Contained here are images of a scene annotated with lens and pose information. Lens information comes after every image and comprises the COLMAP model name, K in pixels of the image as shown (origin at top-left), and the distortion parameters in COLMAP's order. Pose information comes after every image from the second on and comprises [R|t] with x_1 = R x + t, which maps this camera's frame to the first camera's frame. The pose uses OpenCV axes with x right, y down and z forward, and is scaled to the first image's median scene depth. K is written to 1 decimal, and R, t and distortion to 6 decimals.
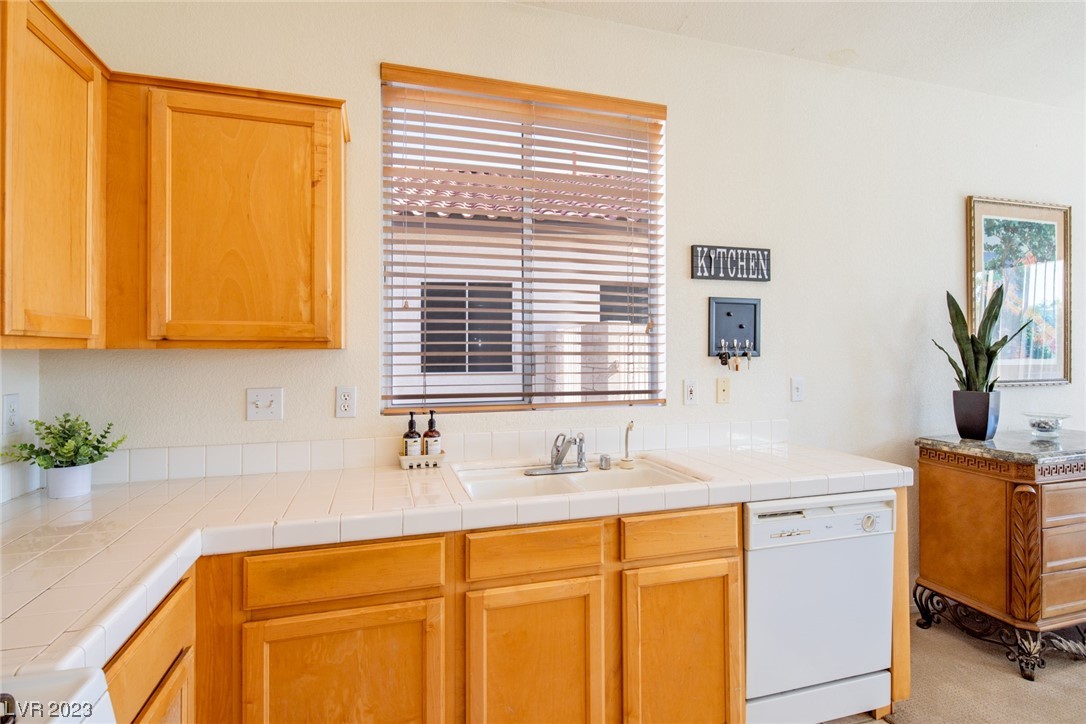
lens RADIAL K [[534.1, 0, 536.4], [0, 534.1, 347.8], [0, 0, 1]] dist [-0.004157, -0.000423]
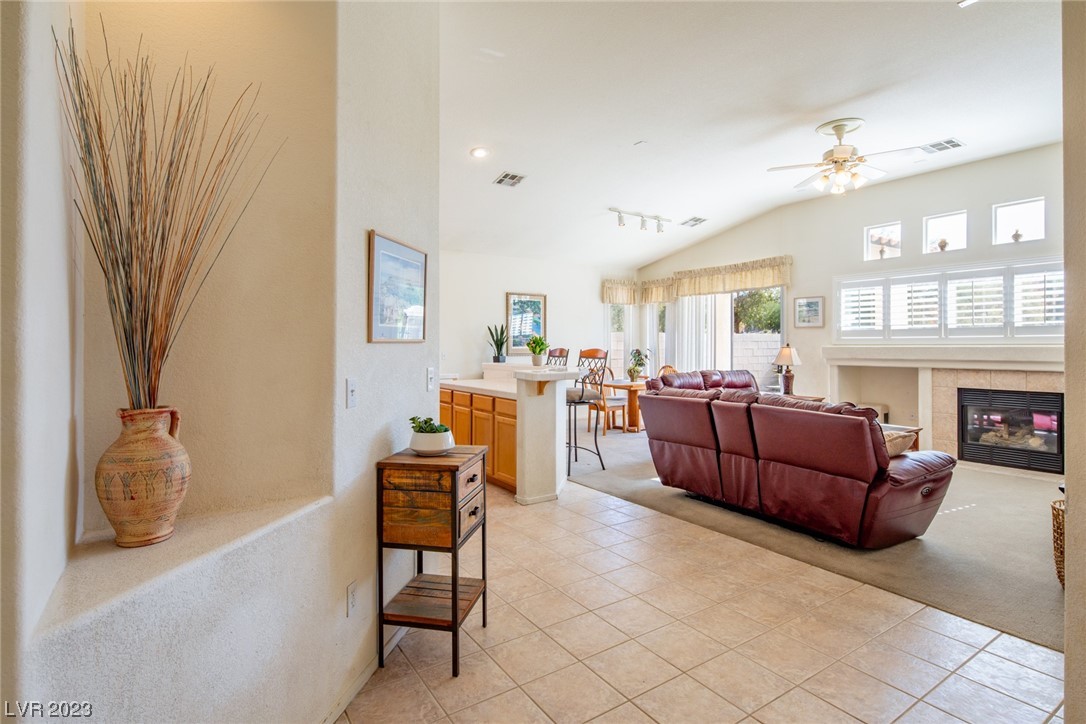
lens RADIAL K [[565.3, 0, 531.9], [0, 565.3, 345.1], [0, 0, 1]] dist [-0.003653, -0.001328]
pose [[0.949988, -0.000046, 0.312287, -0.061999], [-0.003542, 0.999934, 0.010922, -0.025392], [-0.312267, -0.011482, 0.949925, -2.423740]]
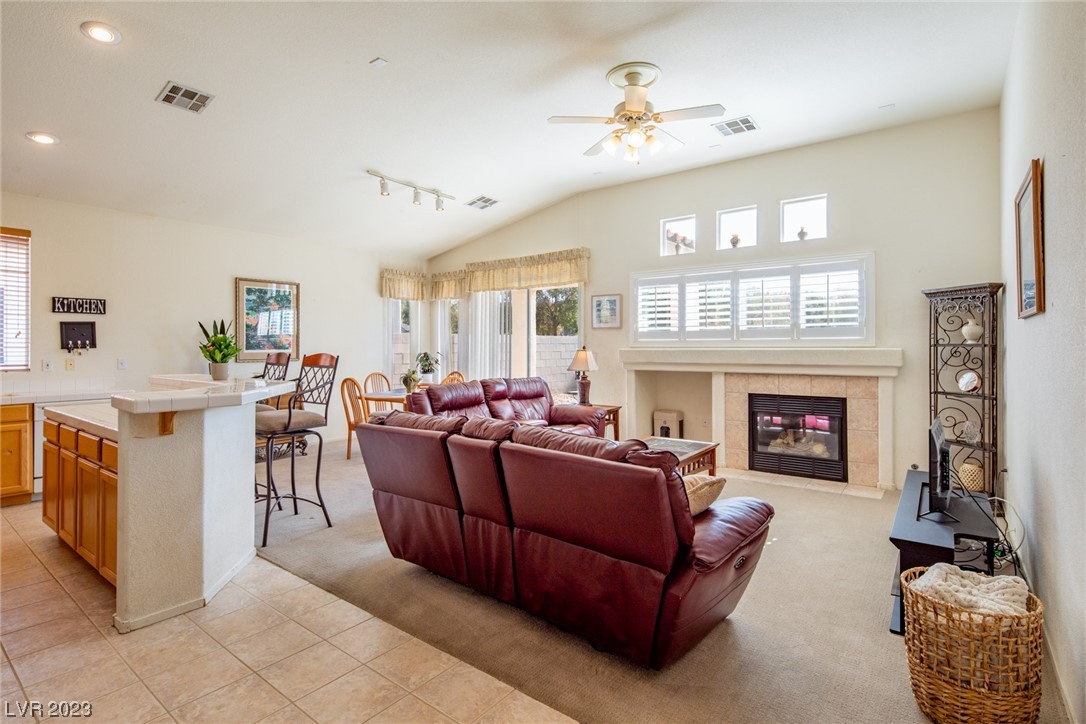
lens RADIAL K [[534.1, 0, 536.4], [0, 534.1, 347.8], [0, 0, 1]] dist [-0.004157, -0.000423]
pose [[0.813864, -0.000668, 0.581055, 0.618270], [-0.006736, 0.999921, 0.010585, -0.022888], [-0.581017, -0.012528, 0.813795, -1.830285]]
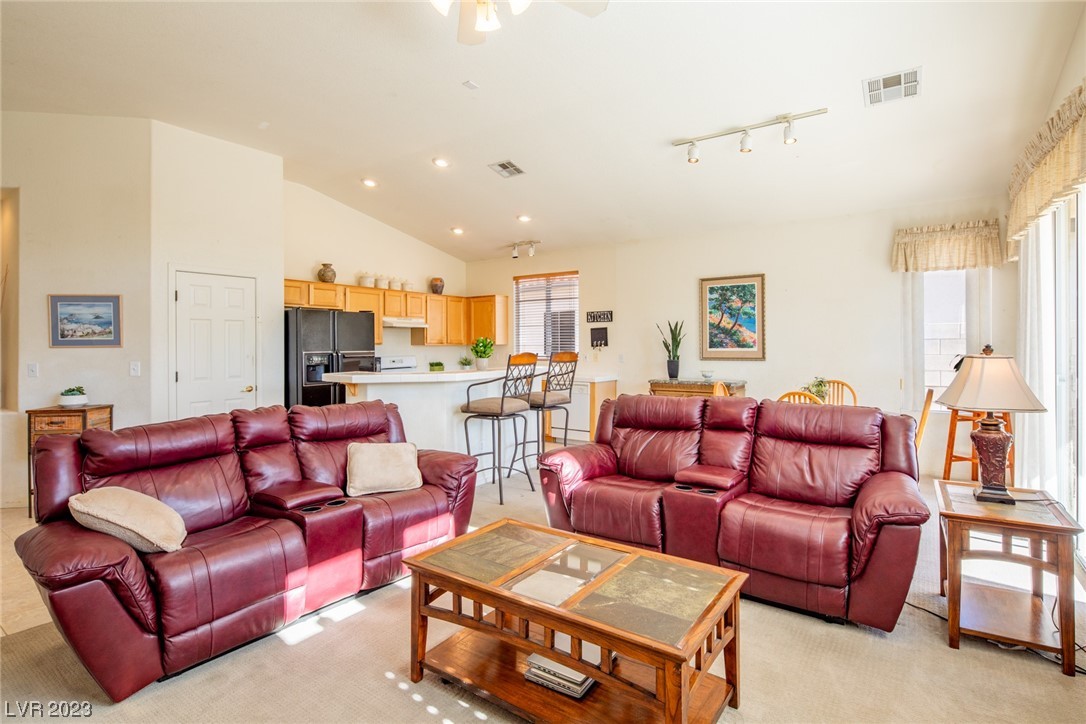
lens RADIAL K [[534.1, 0, 536.4], [0, 534.1, 347.8], [0, 0, 1]] dist [-0.004157, -0.000423]
pose [[0.608428, 0.004741, -0.793595, 2.608556], [0.011404, 0.999827, 0.014716, -0.026039], [0.793527, -0.018004, 0.608268, -1.183319]]
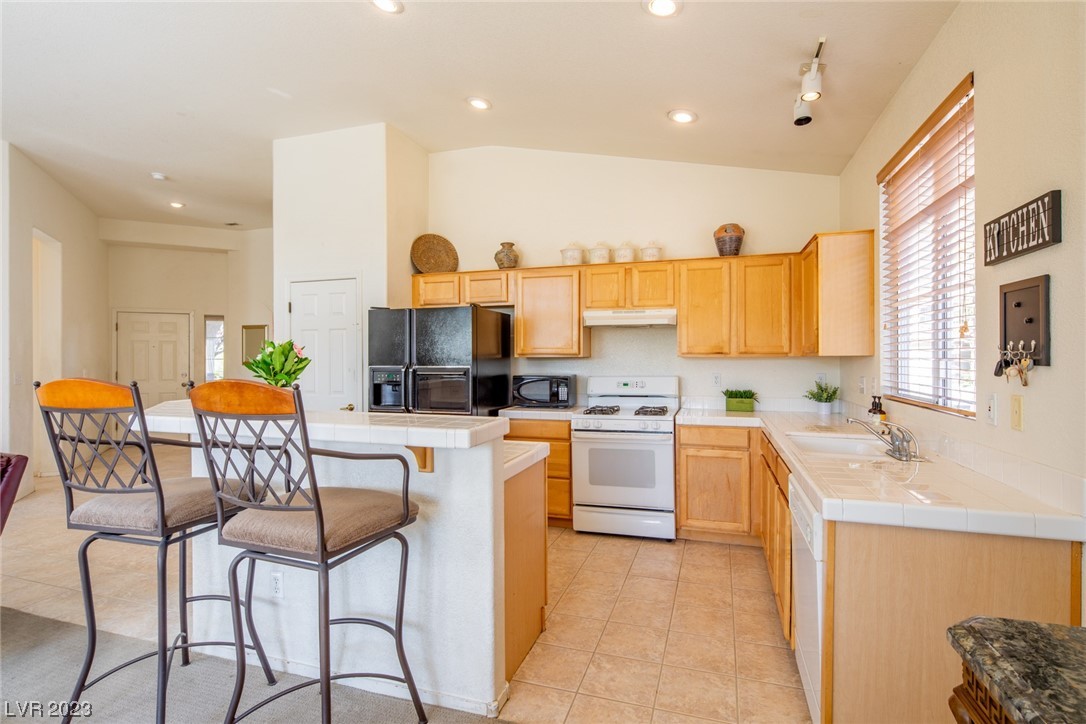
lens RADIAL K [[534.1, 0, 536.4], [0, 534.1, 347.8], [0, 0, 1]] dist [-0.004157, -0.000423]
pose [[-0.574346, -0.009640, -0.818556, 1.294082], [0.013346, 0.999687, -0.021138, -0.000889], [0.818504, -0.023065, -0.574038, 0.880523]]
